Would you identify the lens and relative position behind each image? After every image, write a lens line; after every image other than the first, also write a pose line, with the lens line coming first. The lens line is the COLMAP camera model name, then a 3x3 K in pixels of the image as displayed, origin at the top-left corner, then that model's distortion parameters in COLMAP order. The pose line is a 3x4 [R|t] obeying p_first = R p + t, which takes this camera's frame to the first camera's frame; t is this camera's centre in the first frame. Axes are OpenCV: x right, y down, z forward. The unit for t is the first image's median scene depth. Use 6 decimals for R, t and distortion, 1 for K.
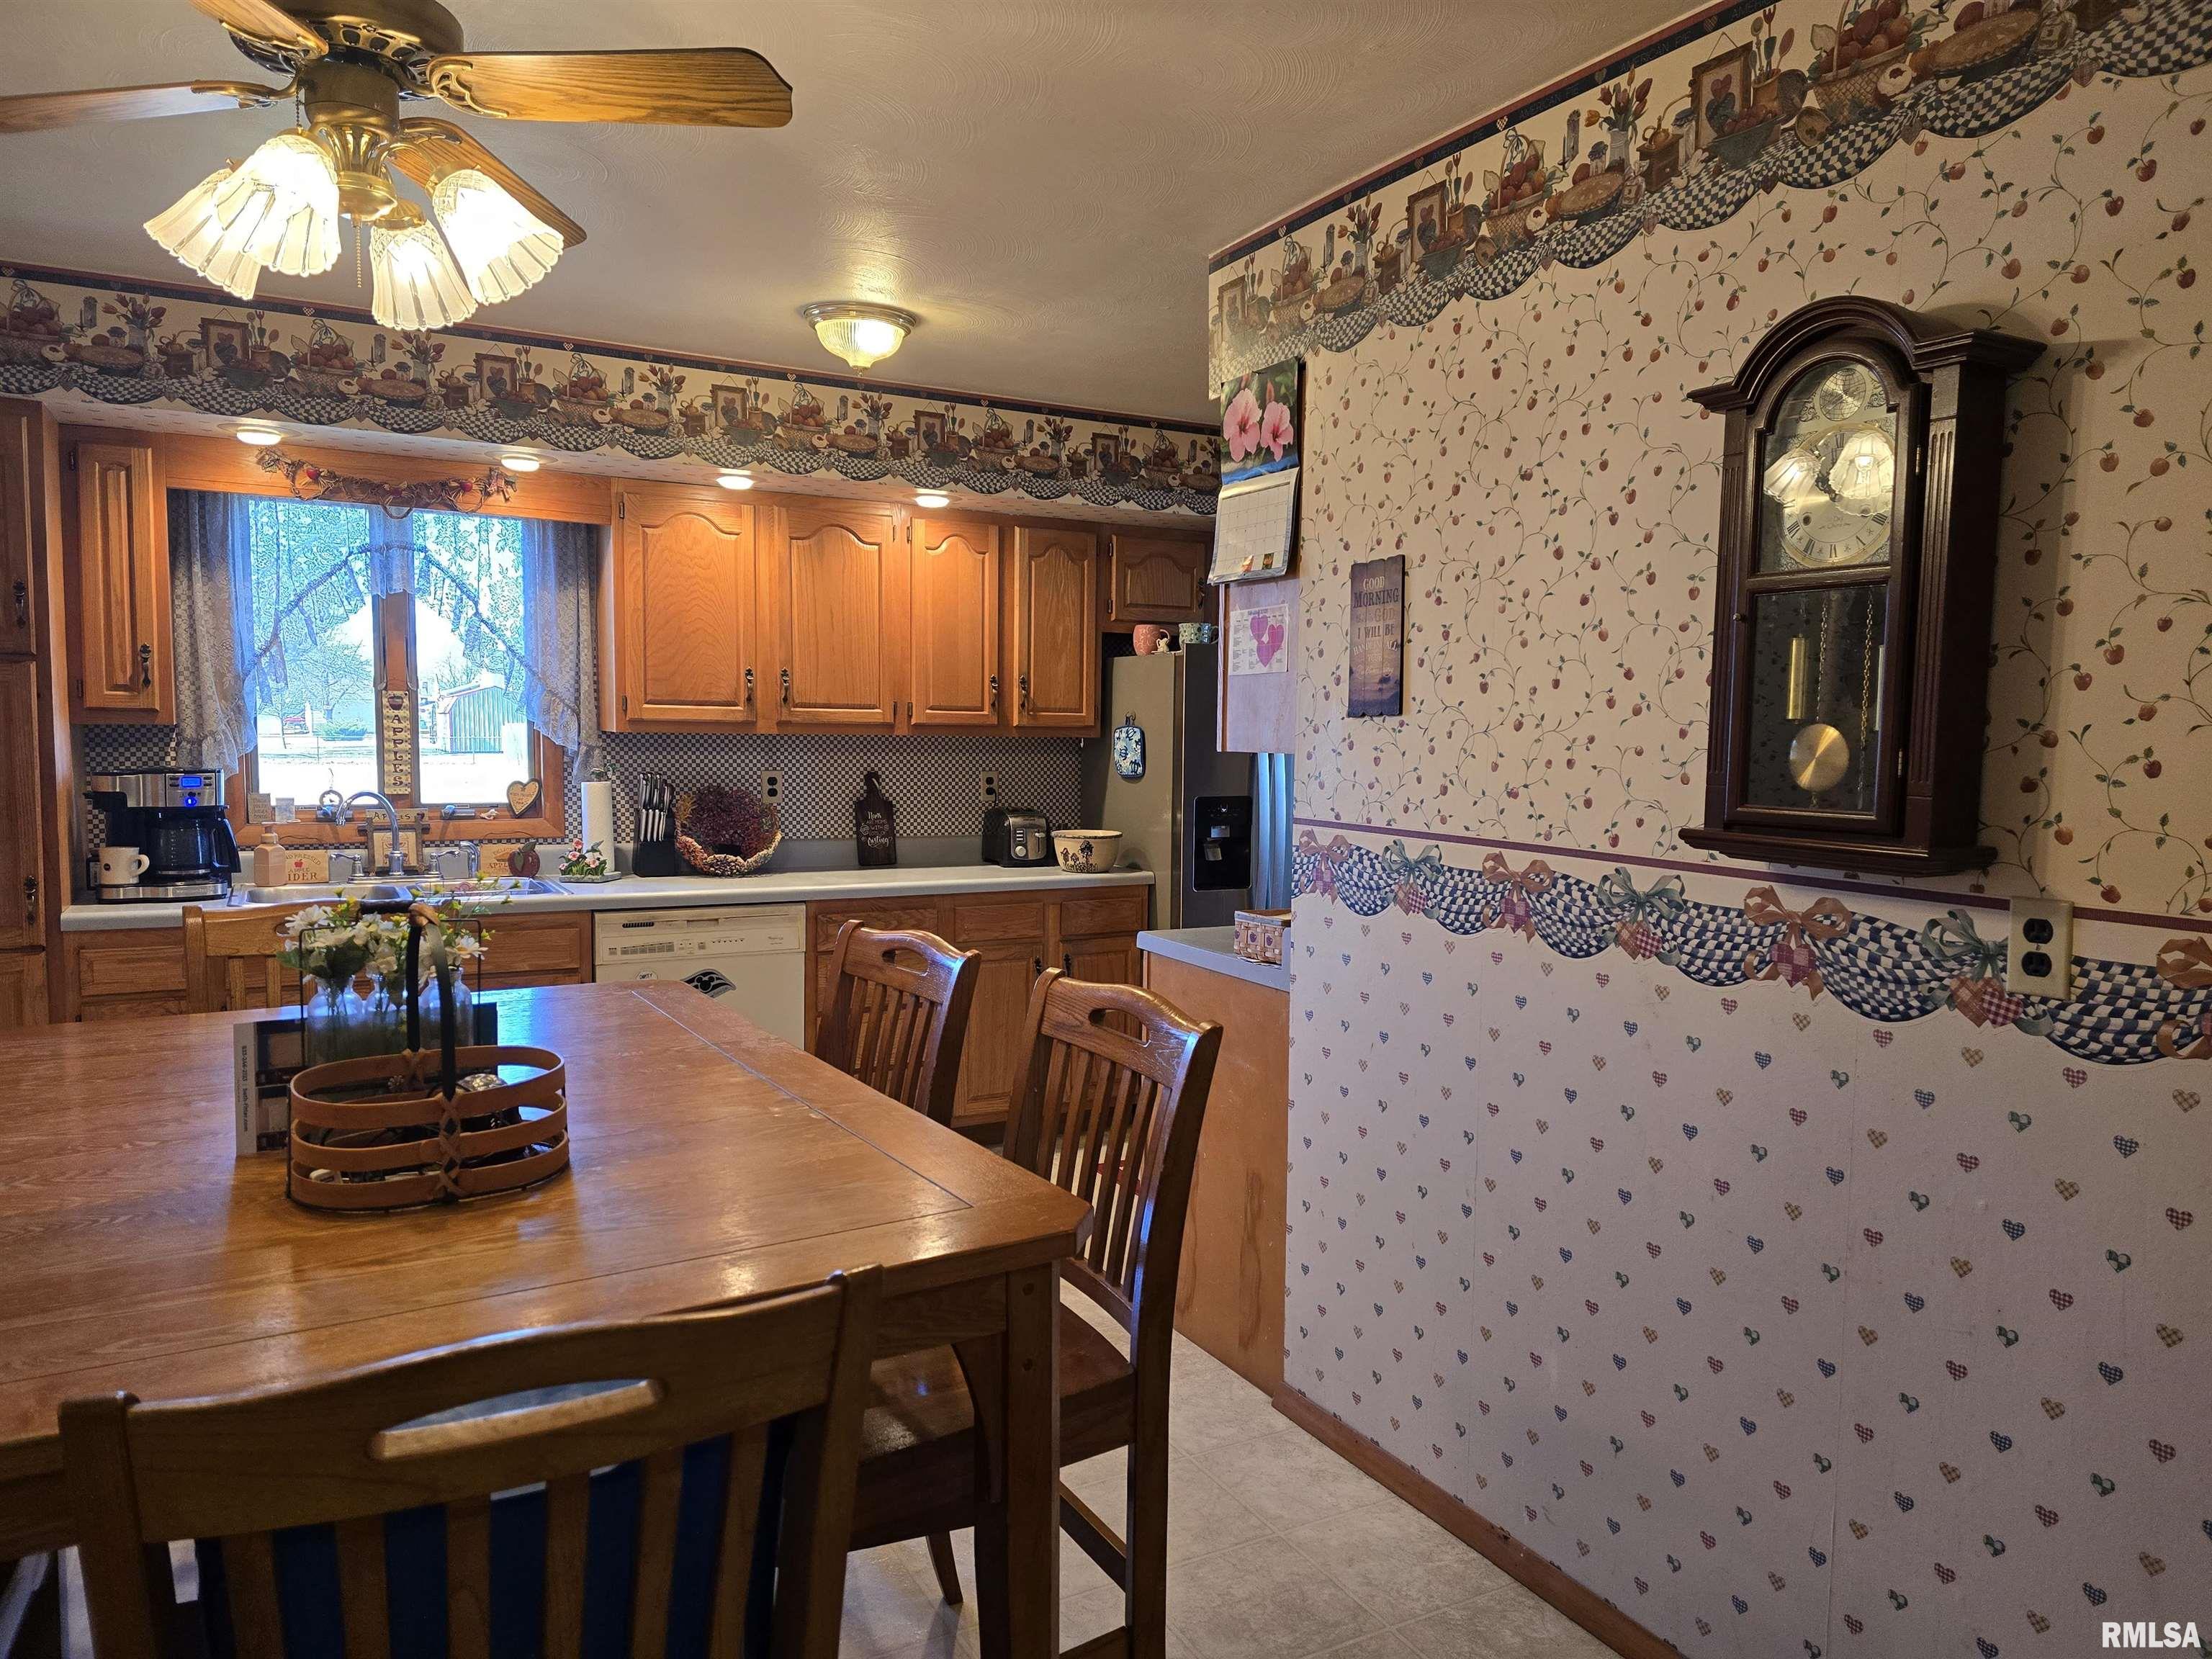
lens RADIAL K [[1493.9, 0, 1104.7], [0, 1493.9, 841.0], [0, 0, 1]] dist [0.041243, -0.023726]
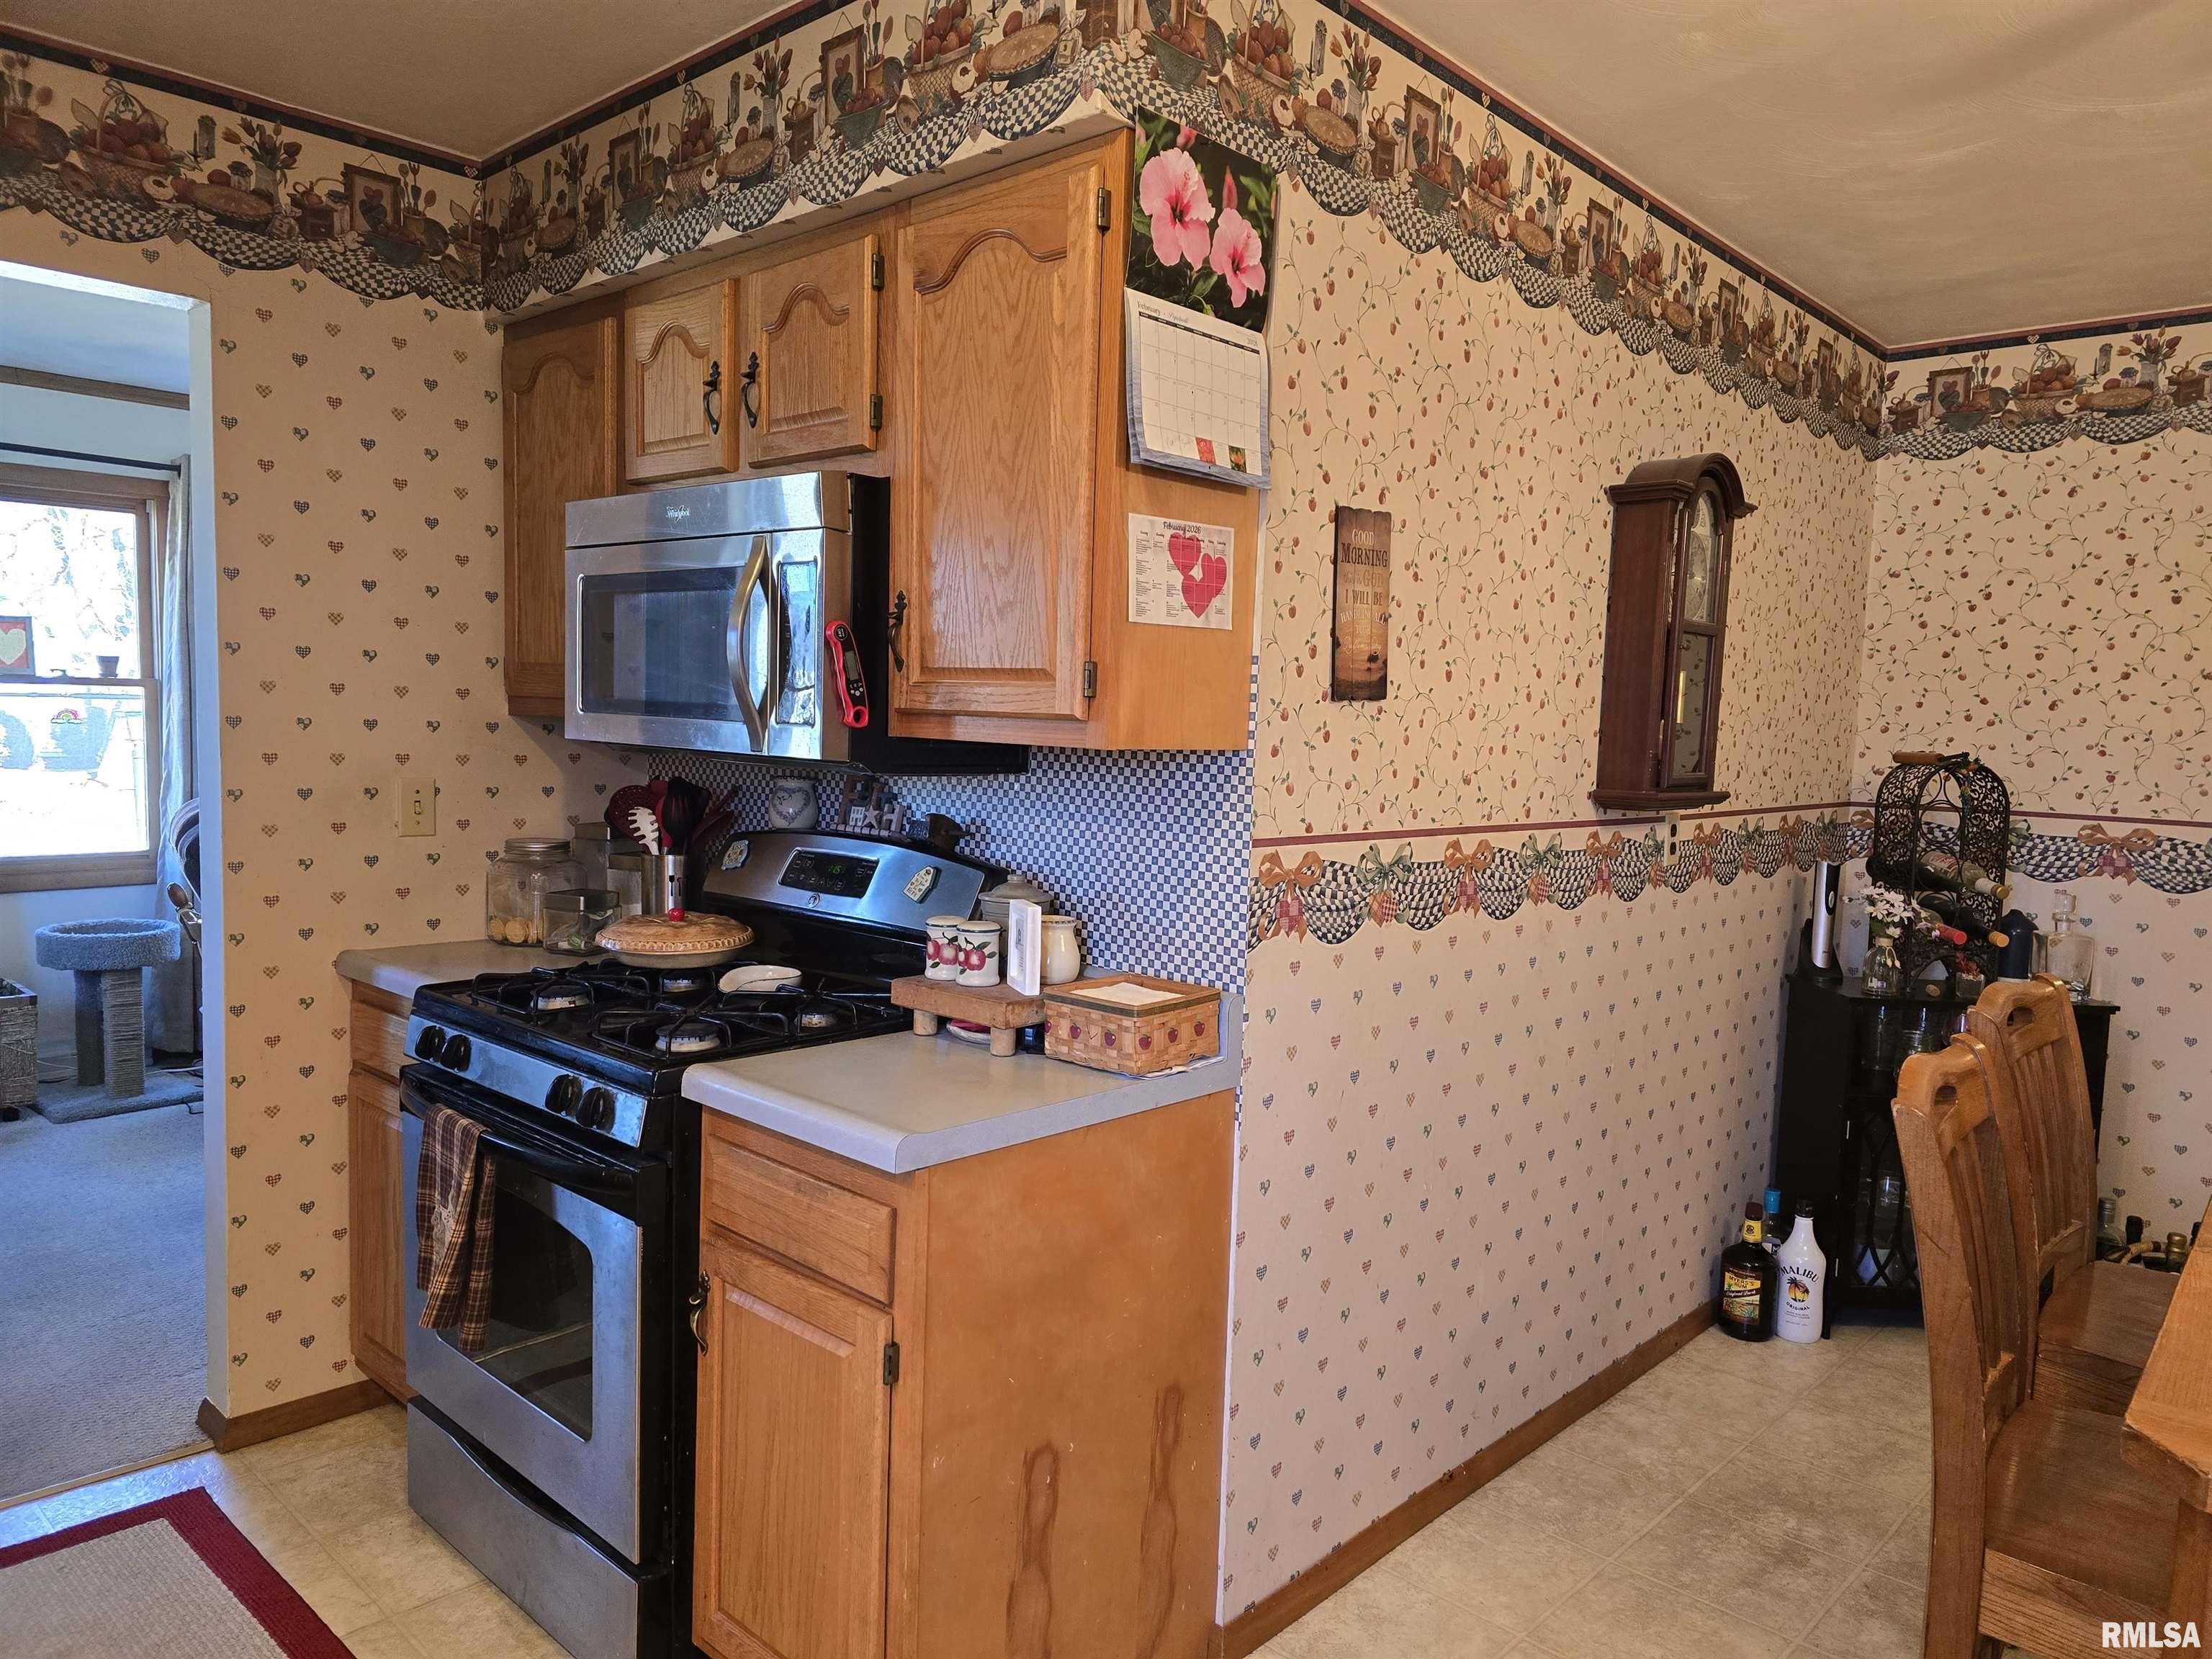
lens RADIAL K [[1493.9, 0, 1107.9], [0, 1493.9, 840.0], [0, 0, 1]] dist [0.041243, -0.023726]
pose [[-0.317300, -0.106895, 0.942281, -0.497551], [0.036260, 0.991533, 0.124692, -0.101963], [-0.947632, 0.073731, -0.310737, 1.233799]]
